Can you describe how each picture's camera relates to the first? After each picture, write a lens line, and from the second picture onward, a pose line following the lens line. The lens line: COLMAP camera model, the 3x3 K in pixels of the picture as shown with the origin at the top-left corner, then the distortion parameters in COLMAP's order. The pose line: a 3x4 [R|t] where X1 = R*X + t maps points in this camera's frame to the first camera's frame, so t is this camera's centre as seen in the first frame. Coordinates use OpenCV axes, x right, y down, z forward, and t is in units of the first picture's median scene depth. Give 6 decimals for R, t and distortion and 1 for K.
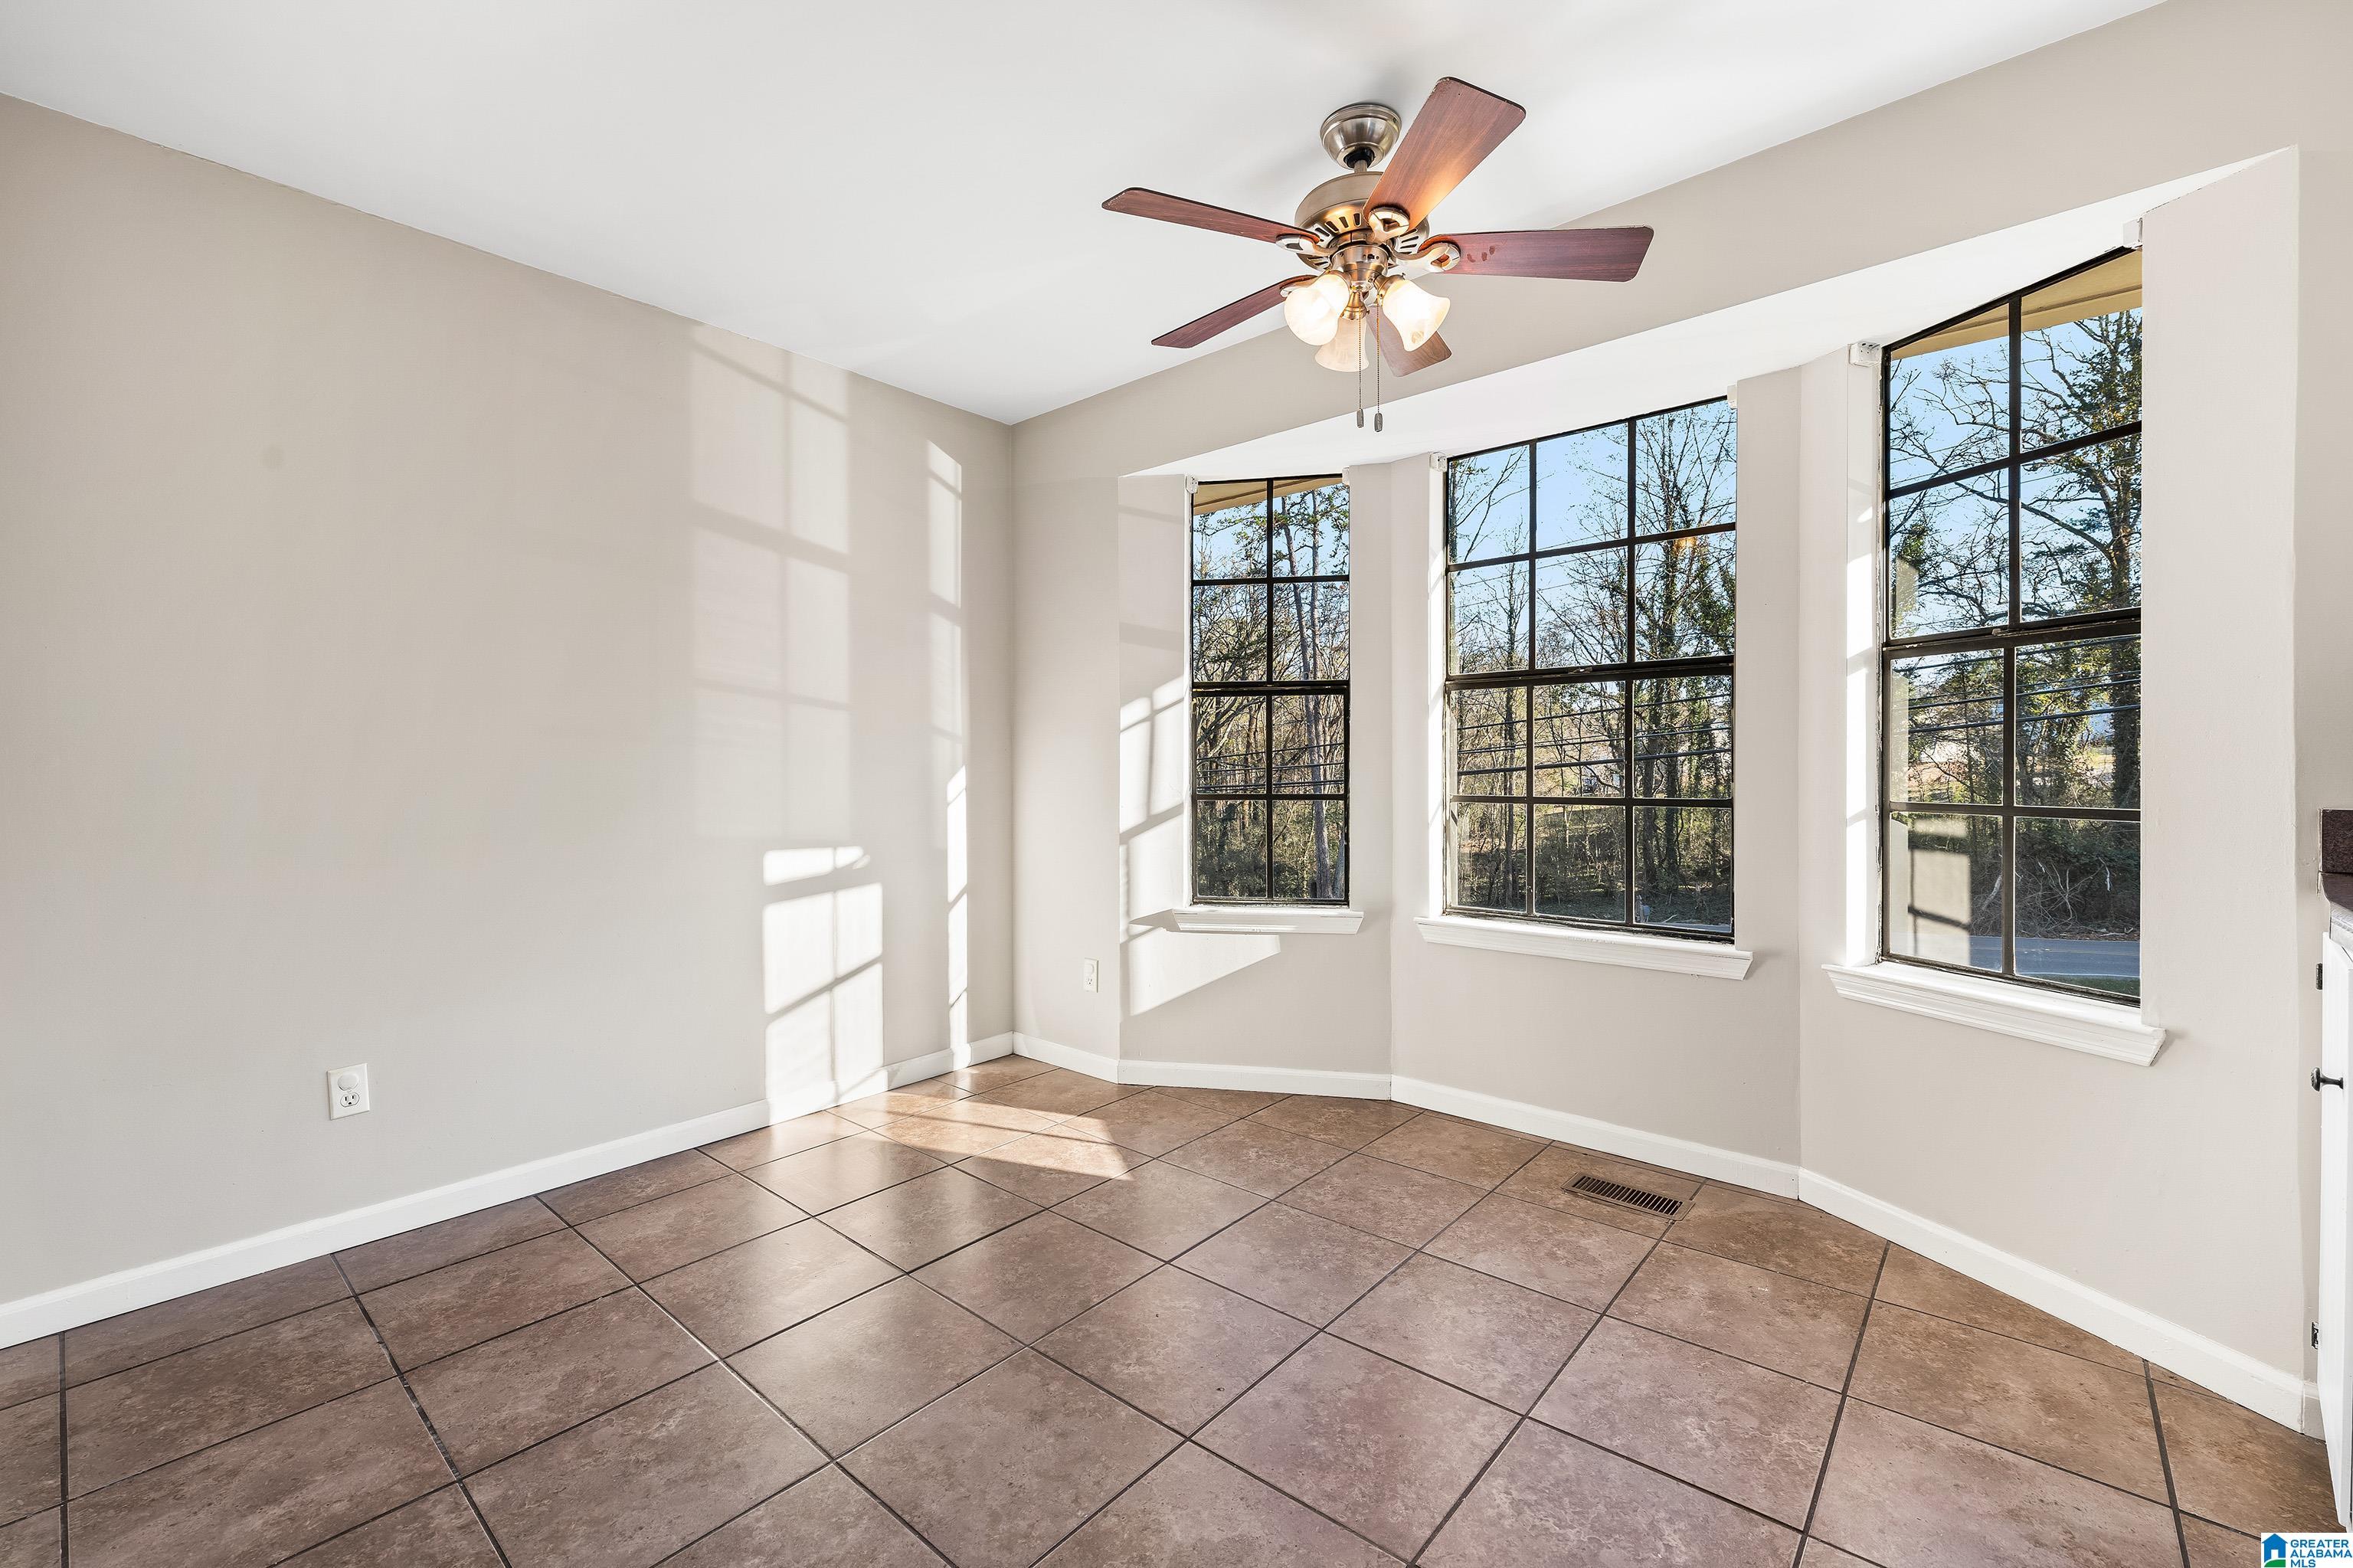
lens RADIAL K [[972.8, 0, 1180.6], [0, 972.8, 767.3], [0, 0, 1]] dist [-0.003900, -0.000542]
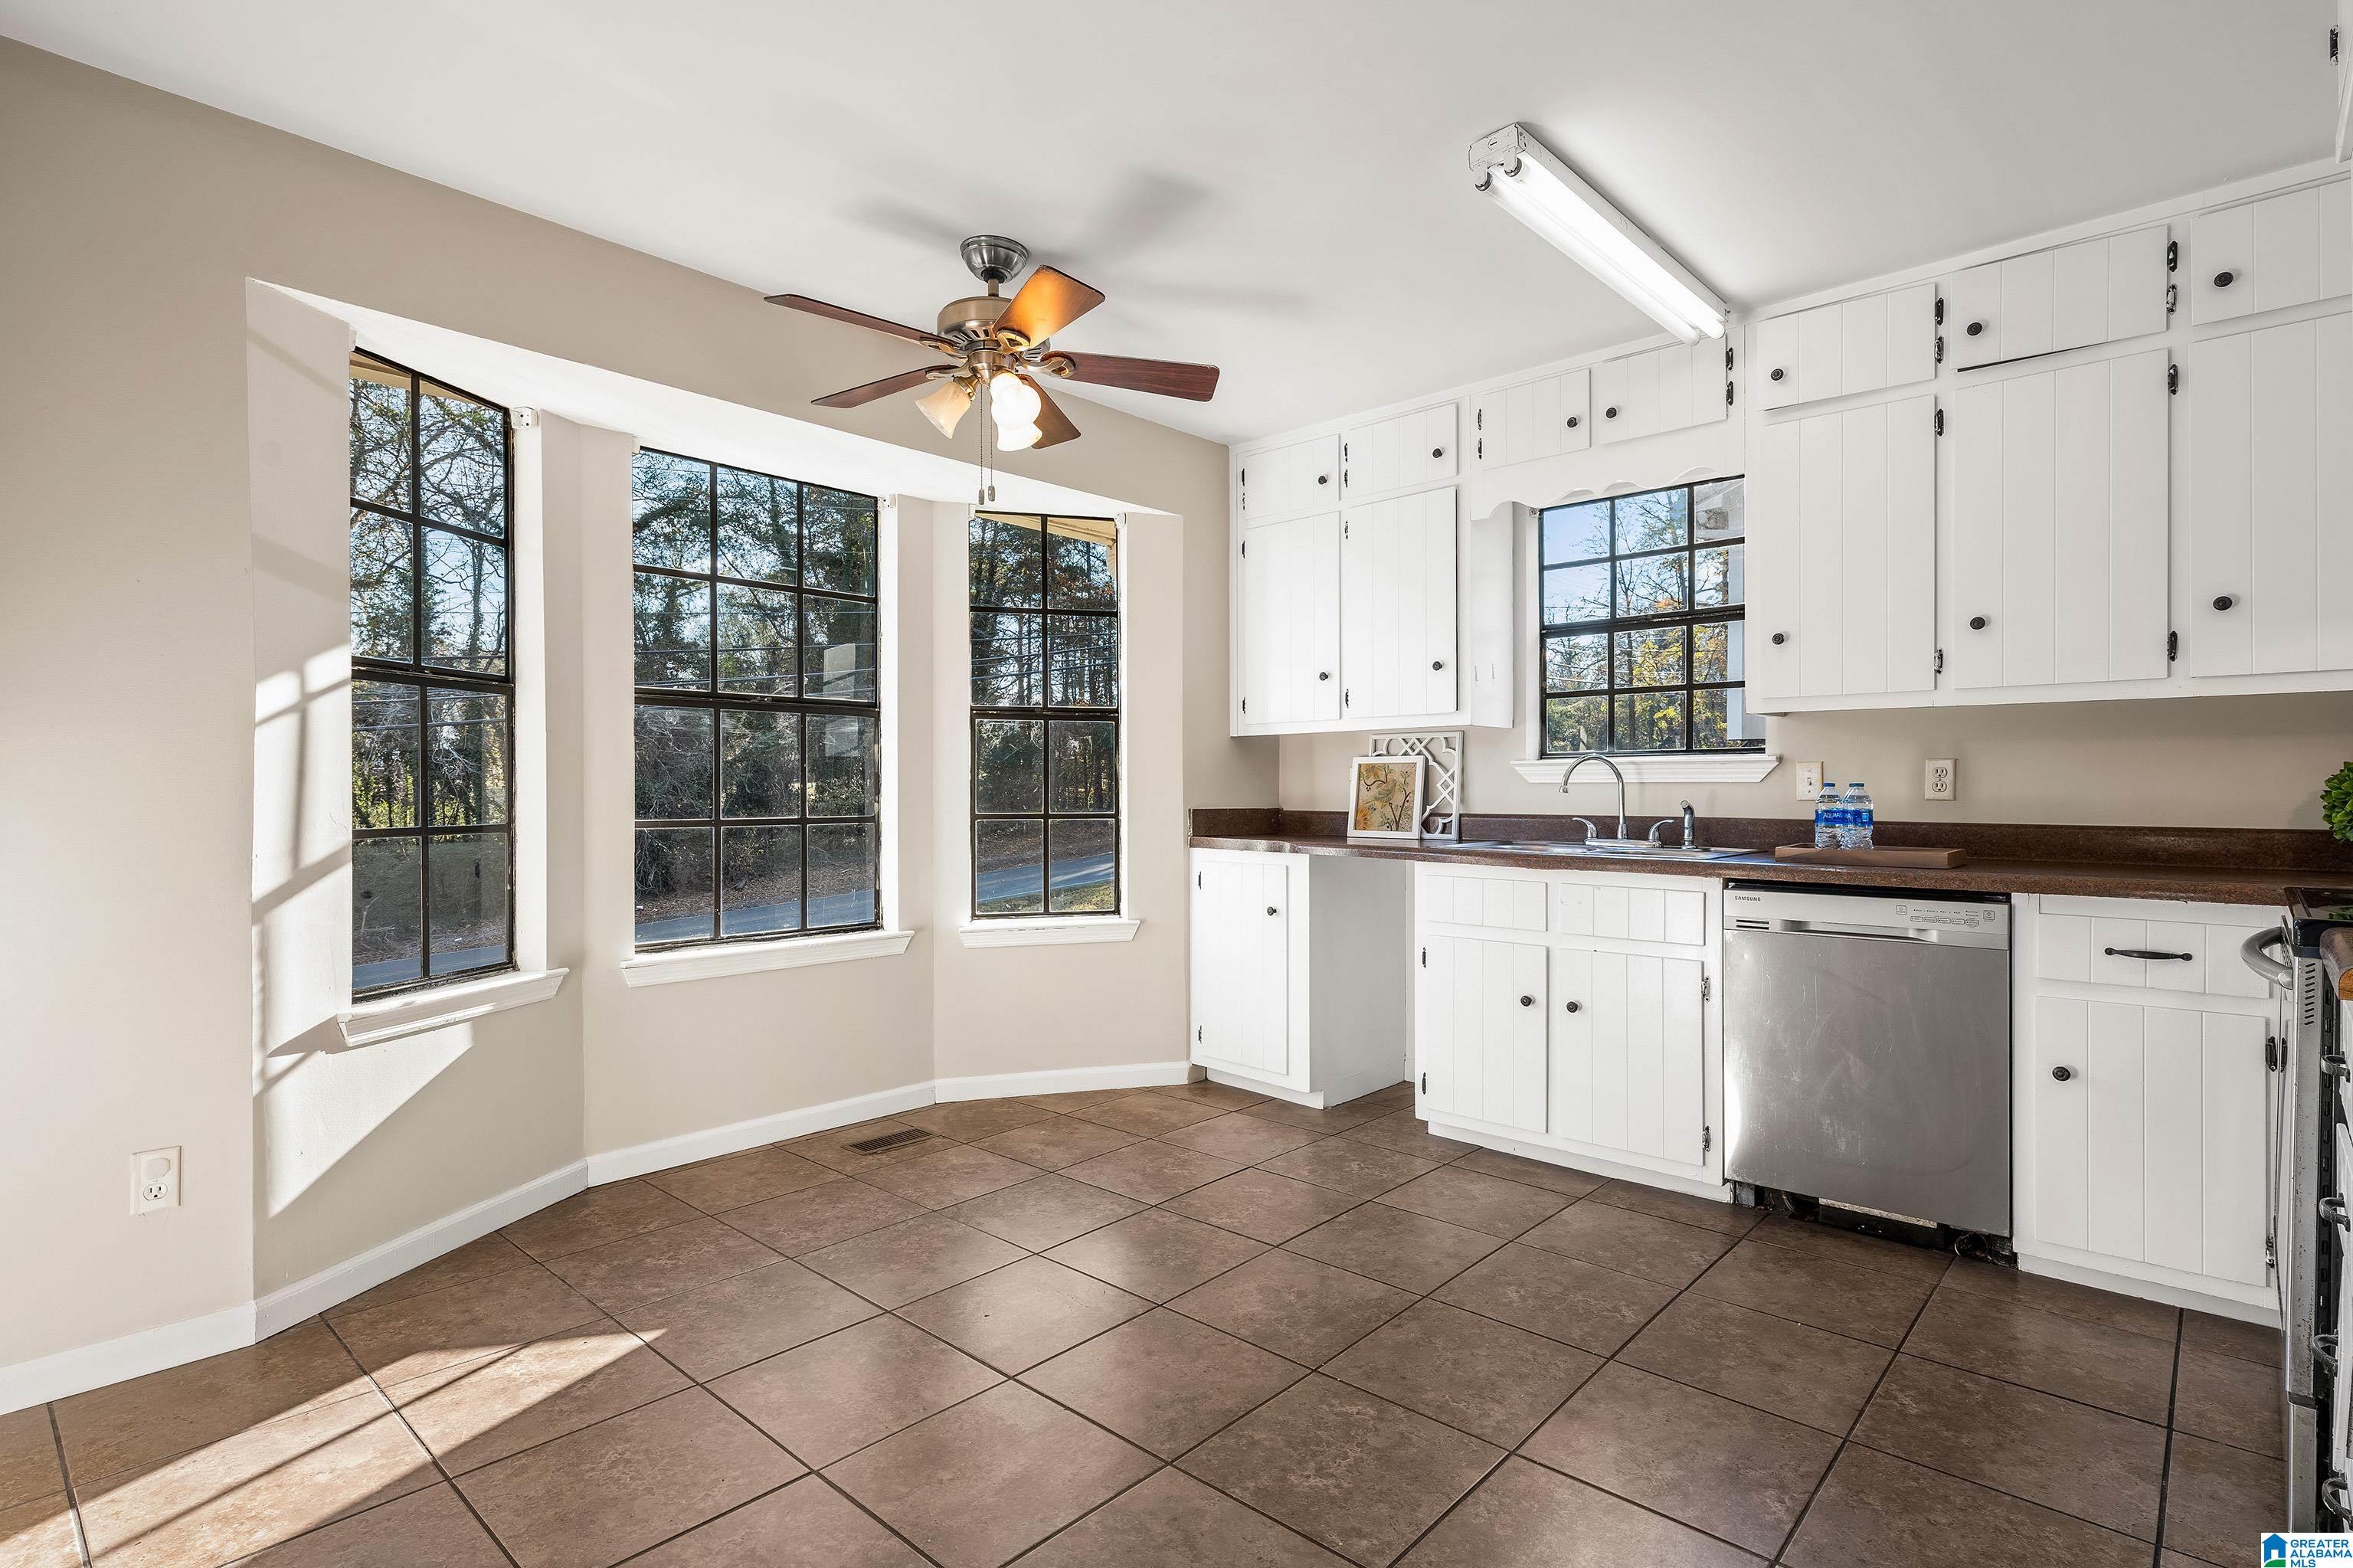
lens RADIAL K [[1160.3, 0, 1179.9], [0, 1160.3, 794.9], [0, 0, 1]] dist [0.002732, -0.000112]
pose [[0.028992, -0.000851, 0.999579, -0.842490], [0.000596, 0.999999, 0.000834, 0.004118], [-0.999579, 0.000572, 0.028992, 0.506601]]
